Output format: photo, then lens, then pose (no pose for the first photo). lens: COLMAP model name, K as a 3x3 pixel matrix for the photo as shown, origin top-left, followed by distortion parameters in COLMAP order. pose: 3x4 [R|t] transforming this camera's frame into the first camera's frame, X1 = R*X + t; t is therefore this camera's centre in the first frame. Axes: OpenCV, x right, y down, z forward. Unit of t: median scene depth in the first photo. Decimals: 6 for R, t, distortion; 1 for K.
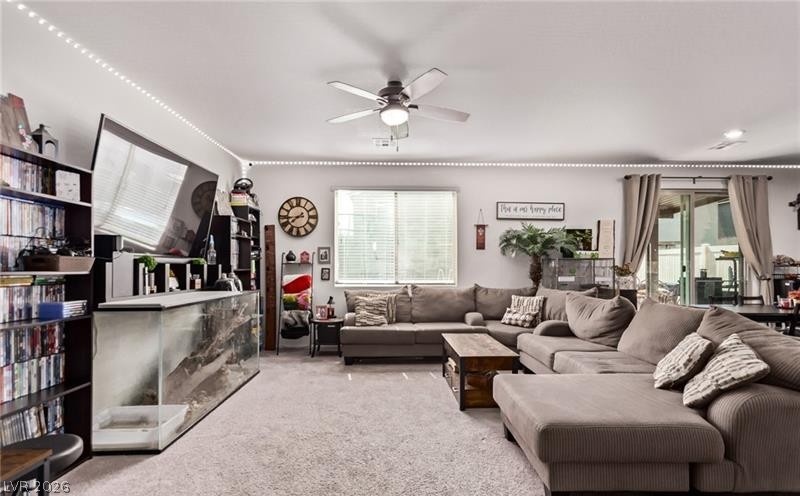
lens RADIAL K [[369.7, 0, 405.0], [0, 369.7, 269.0], [0, 0, 1]] dist [0.003555, 0.000575]
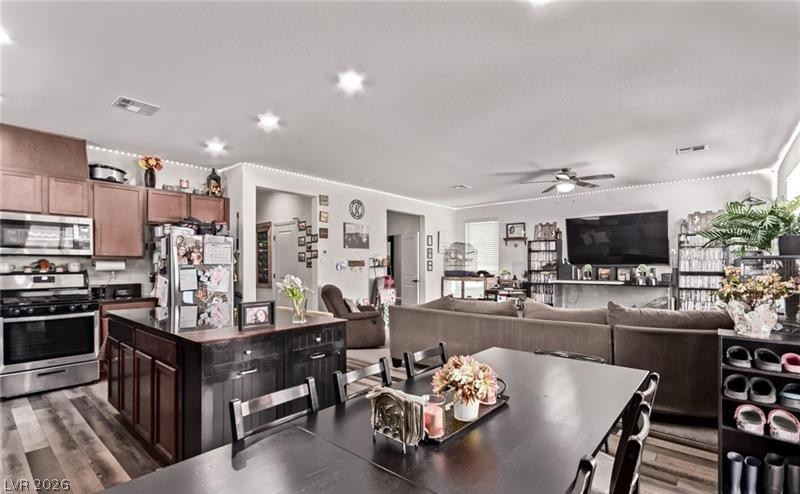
lens RADIAL K [[371.7, 0, 402.6], [0, 371.7, 268.5], [0, 0, 1]] dist [0.011225, -0.000095]
pose [[-0.669993, 0.011871, -0.742272, 1.066244], [-0.001176, 0.999854, 0.017053, -0.028502], [0.742366, 0.012299, -0.669882, 0.929779]]
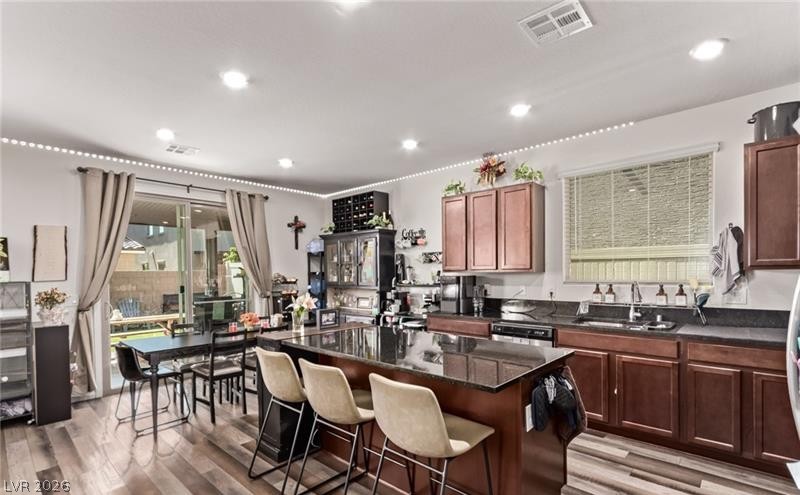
lens RADIAL K [[379.5, 0, 403.5], [0, 379.5, 277.0], [0, 0, 1]] dist [0.002801, 0.000398]
pose [[0.693052, -0.015007, 0.720731, 0.493359], [0.010189, 0.999887, 0.011021, -0.035603], [-0.720815, -0.000295, 0.693127, 0.007112]]
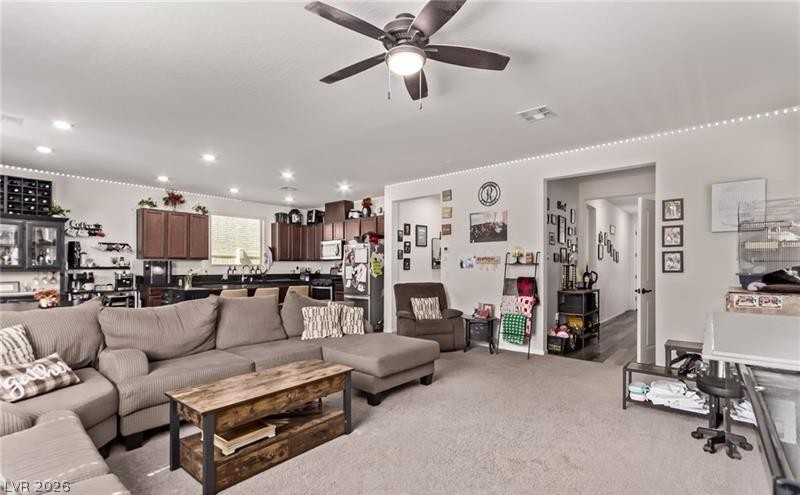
lens RADIAL K [[369.7, 0, 405.0], [0, 369.7, 268.5], [0, 0, 1]] dist [0.003555, 0.000575]
pose [[-0.750555, 0.001363, 0.660806, -0.299813], [0.000183, 0.999998, -0.001854, 0.000456], [-0.660808, -0.001271, -0.750554, 0.880693]]
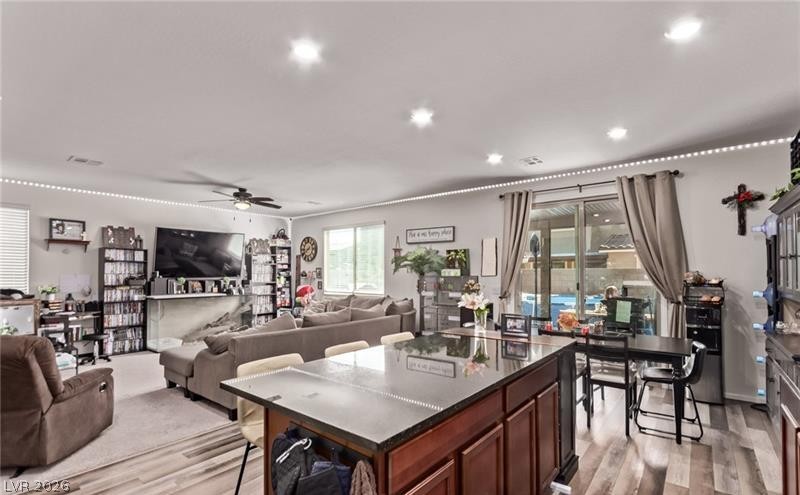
lens RADIAL K [[369.7, 0, 405.0], [0, 369.7, 268.5], [0, 0, 1]] dist [0.003555, 0.000575]
pose [[0.766919, -0.010051, -0.641665, 1.053095], [-0.000589, 0.999866, -0.016365, -0.030914], [0.641743, 0.012929, 0.766810, 0.040124]]
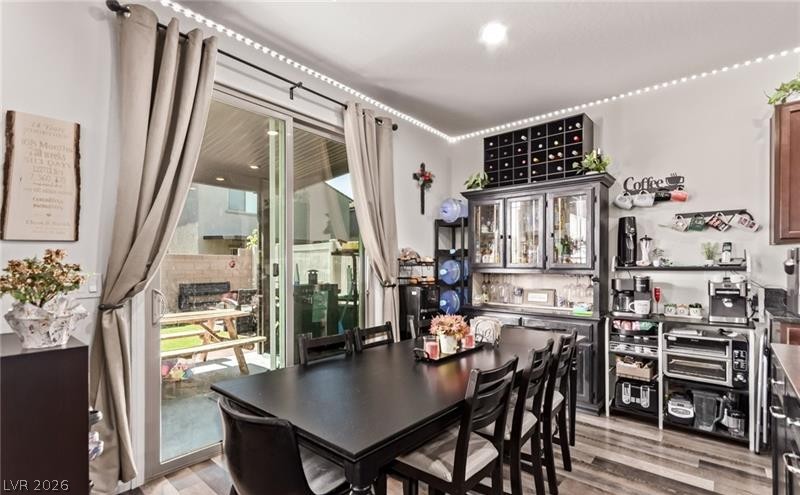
lens RADIAL K [[373.5, 0, 401.5], [0, 373.5, 265.9], [0, 0, 1]] dist [0.001126, 0.000191]
pose [[0.673950, 0.004432, 0.738763, 0.521357], [-0.002566, 0.999990, -0.003657, -0.004304], [-0.738772, 0.000569, 0.673955, 0.564299]]
